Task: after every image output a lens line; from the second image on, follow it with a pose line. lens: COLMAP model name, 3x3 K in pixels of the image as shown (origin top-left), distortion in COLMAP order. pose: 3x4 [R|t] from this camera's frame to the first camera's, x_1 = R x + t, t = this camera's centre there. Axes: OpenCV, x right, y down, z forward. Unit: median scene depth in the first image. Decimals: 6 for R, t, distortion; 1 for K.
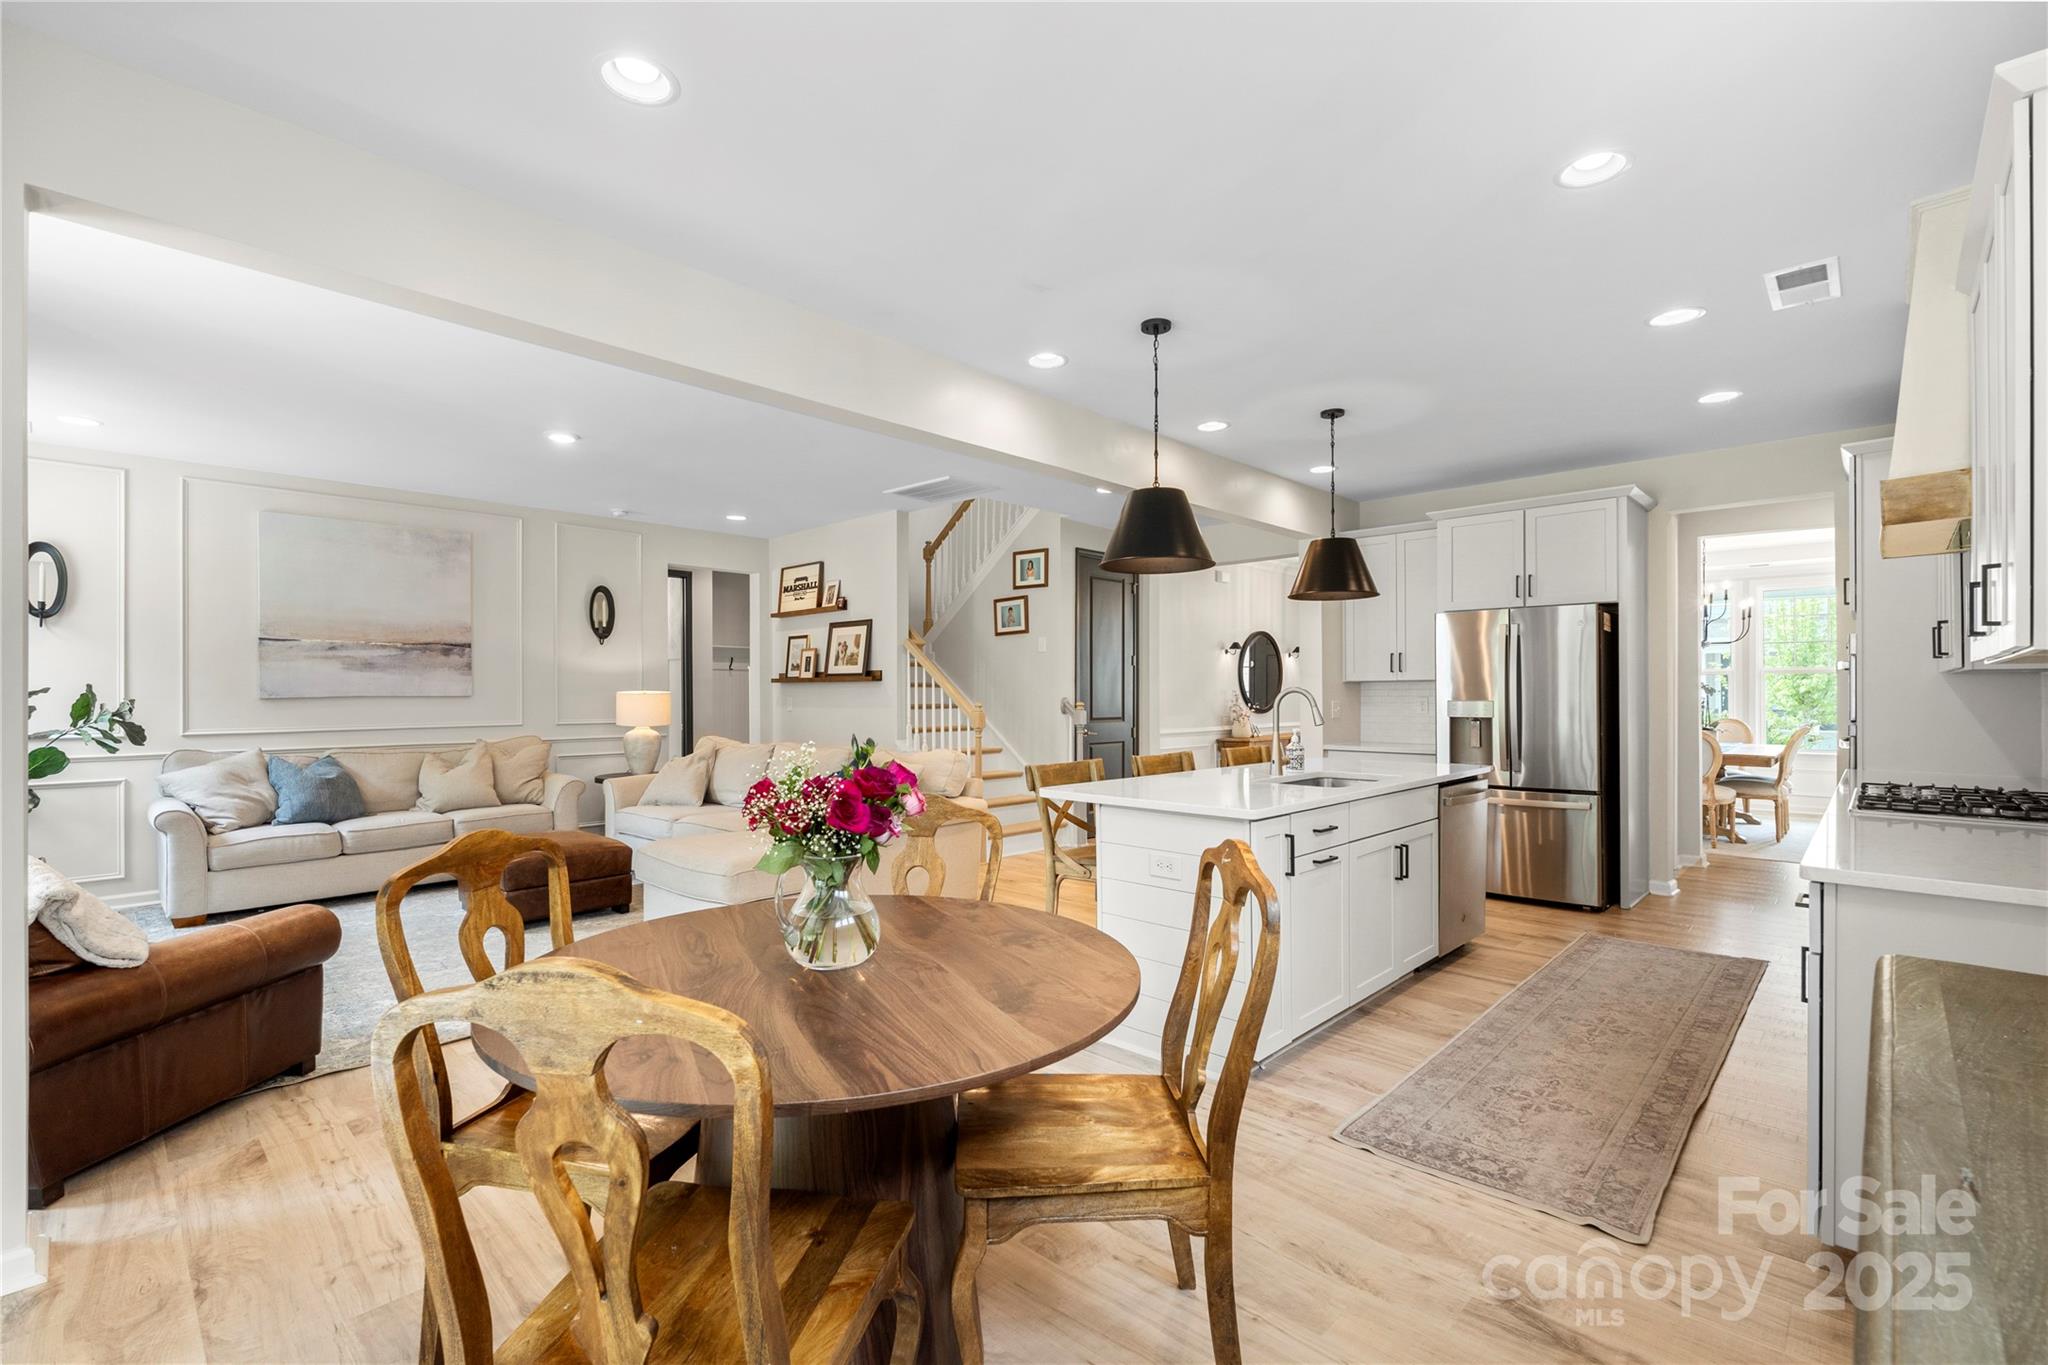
lens RADIAL K [[923.4, 0, 1023.5], [0, 923.4, 687.5], [0, 0, 1]] dist [0.000089, -0.000004]
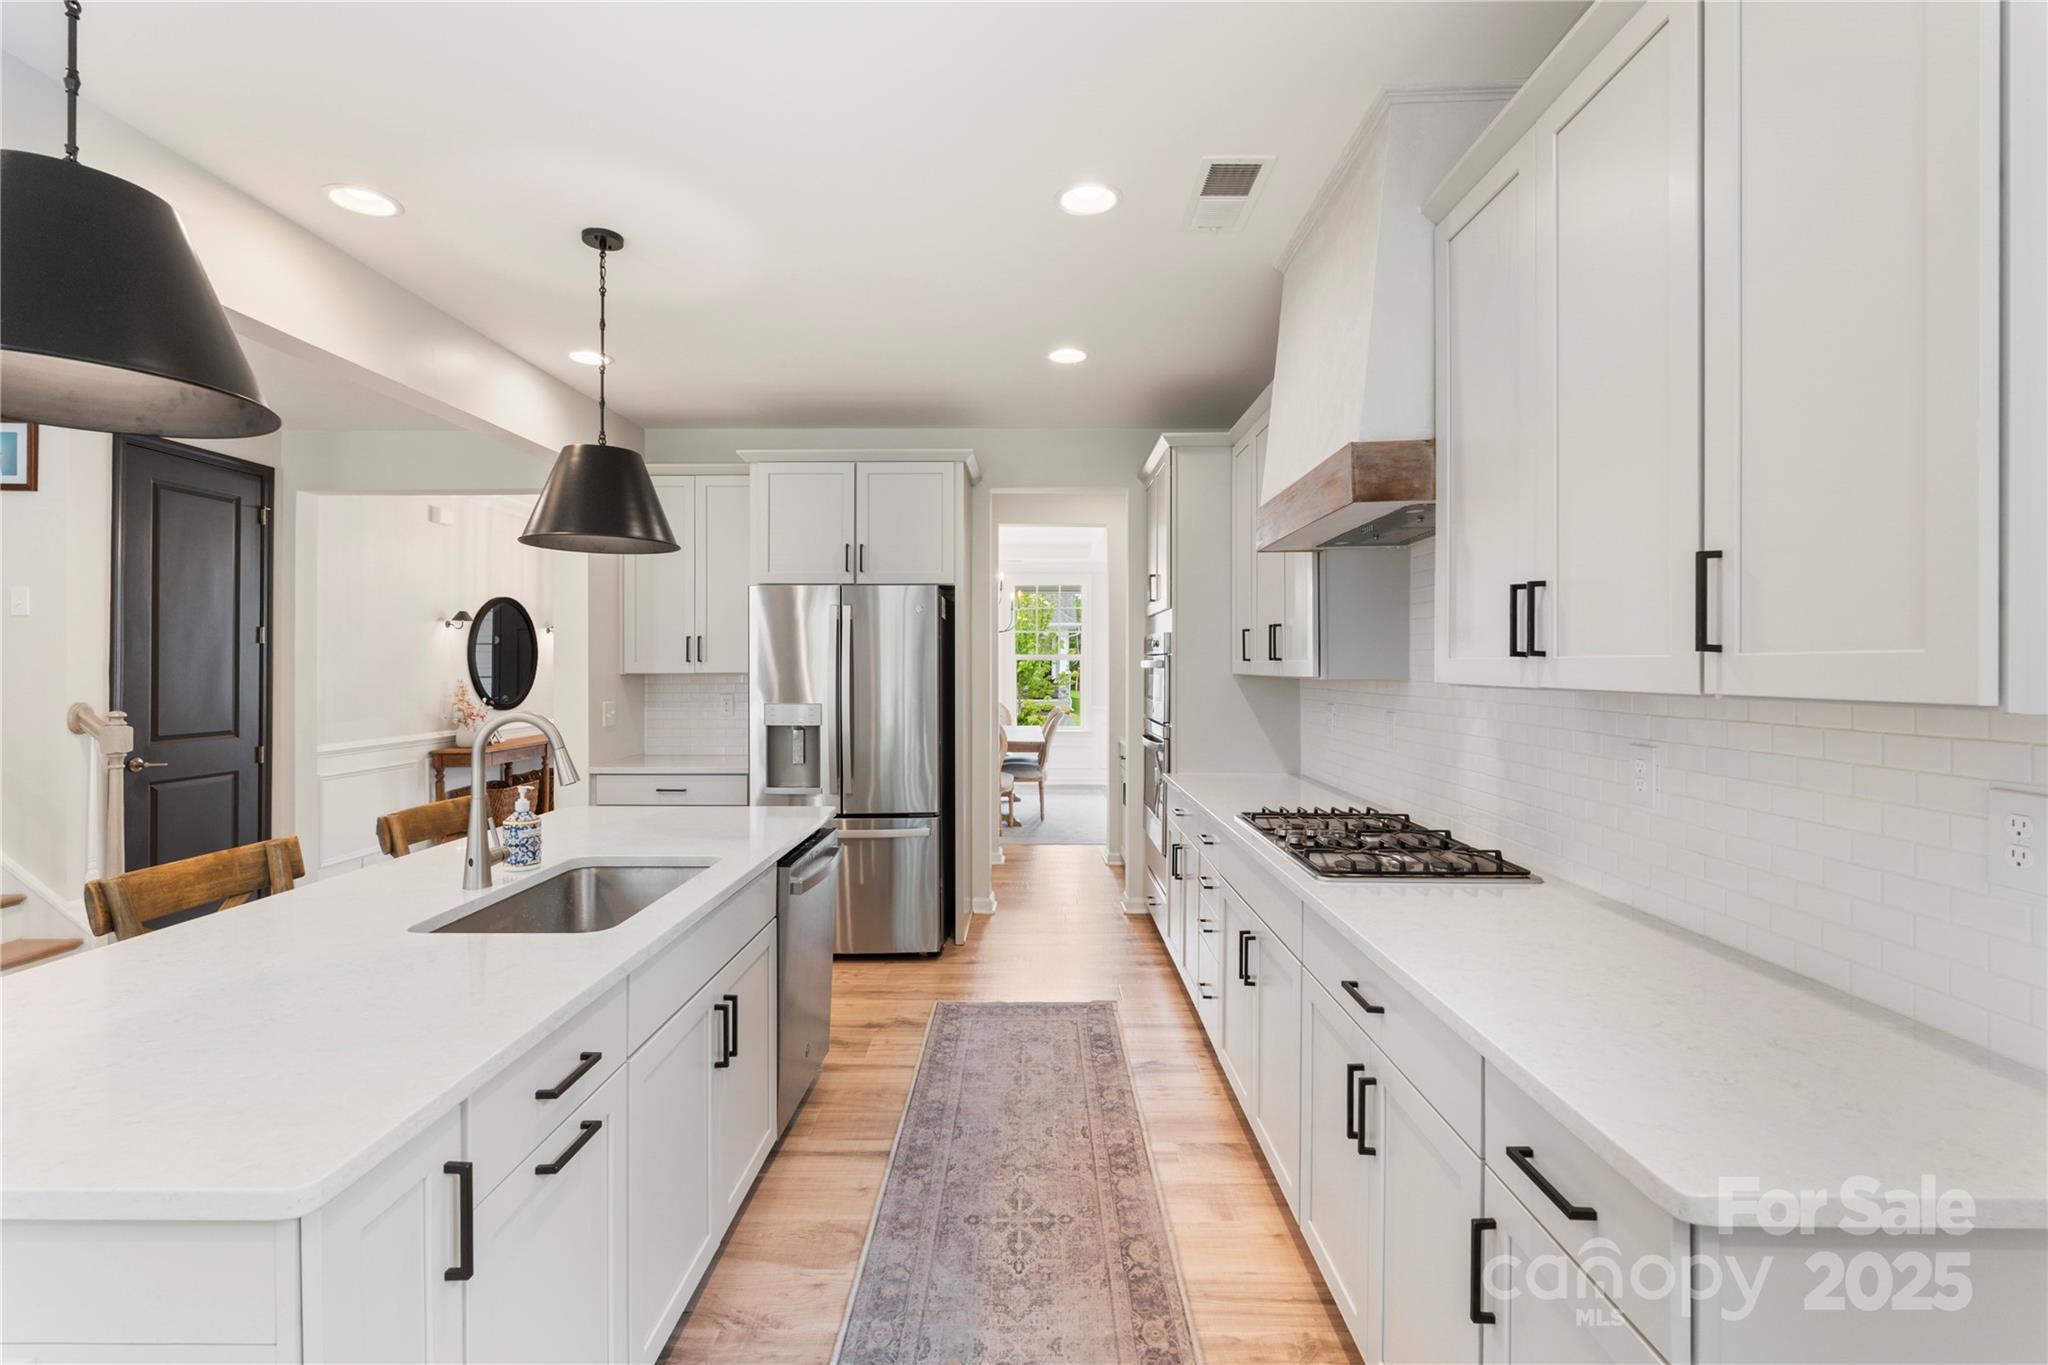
lens RADIAL K [[923.4, 0, 1033.4], [0, 923.4, 666.7], [0, 0, 1]] dist [0.000089, -0.000004]
pose [[0.729492, 0.001655, 0.683987, 0.105237], [-0.006357, 0.999970, 0.004361, -0.019805], [-0.683960, -0.007530, 0.729481, 0.300832]]
